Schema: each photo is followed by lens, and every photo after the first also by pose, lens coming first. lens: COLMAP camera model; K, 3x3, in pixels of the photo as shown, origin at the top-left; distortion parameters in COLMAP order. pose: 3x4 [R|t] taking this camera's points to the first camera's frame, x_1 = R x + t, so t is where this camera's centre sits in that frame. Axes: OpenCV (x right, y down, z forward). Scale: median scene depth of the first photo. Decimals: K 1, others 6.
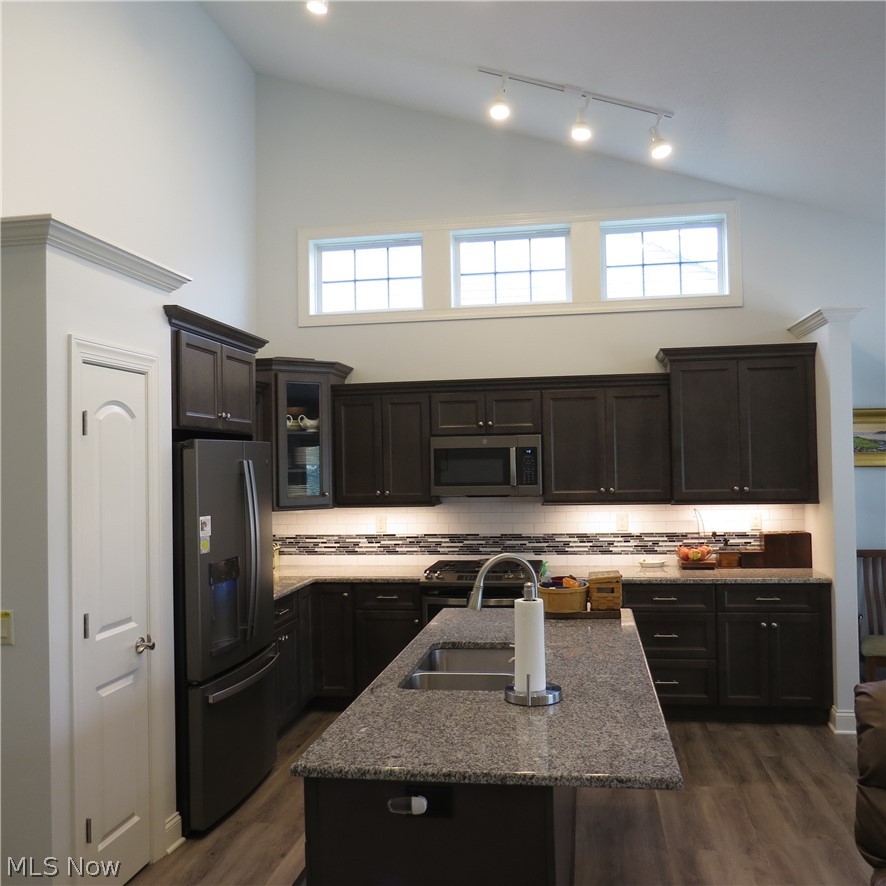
lens RADIAL K [[841.0, 0, 449.0], [0, 841.0, 448.0], [0, 0, 1]] dist [-0.022532, 0.000000]
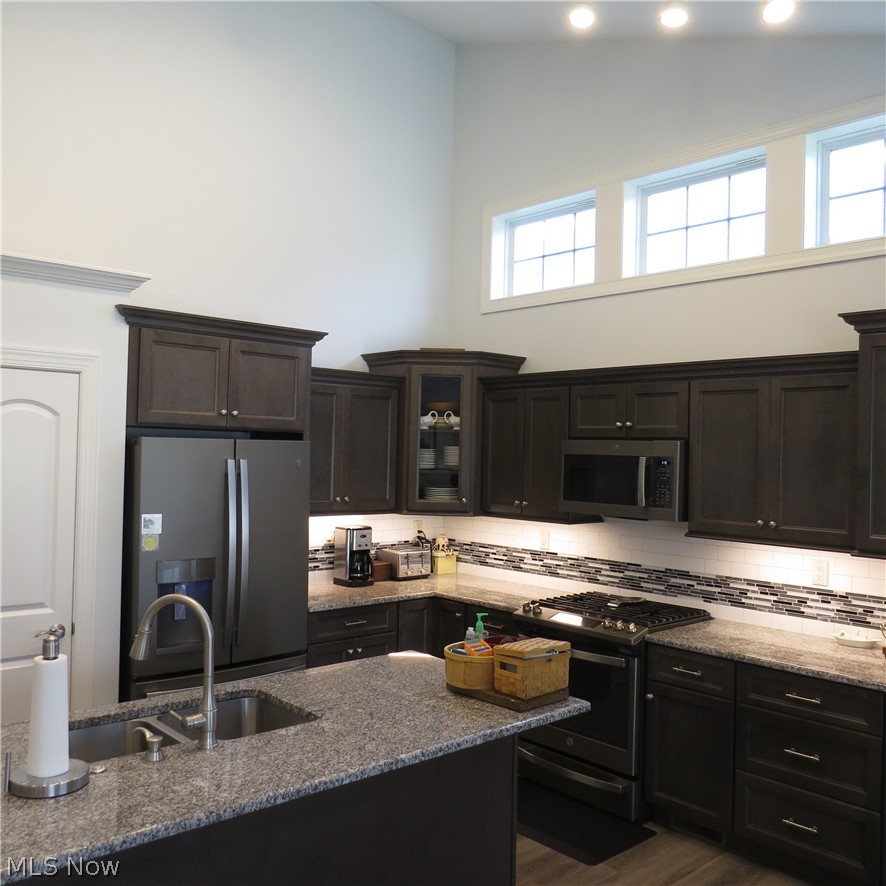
lens RADIAL K [[841.0, 0, 442.0], [0, 841.0, 446.2], [0, 0, 1]] dist [-0.022532, 0.000000]
pose [[0.781788, 0.033332, -0.622653, 0.386408], [-0.028095, 0.999439, 0.018227, -0.017780], [0.622912, 0.003244, 0.782285, 0.280040]]
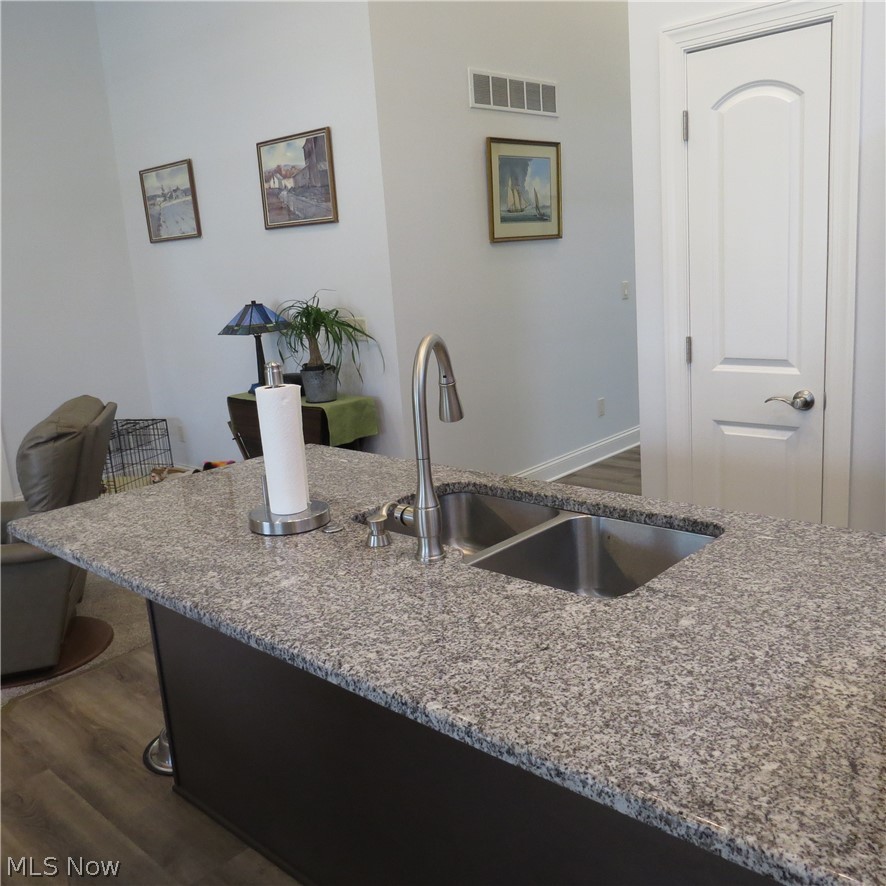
lens RADIAL K [[841.0, 0, 447.8], [0, 841.0, 439.0], [0, 0, 1]] dist [-0.022532, 0.000000]
pose [[-0.546798, 0.240215, -0.802066, 0.264874], [0.099875, 0.969833, 0.222372, 0.036947], [0.831287, 0.041486, -0.554294, 0.680264]]
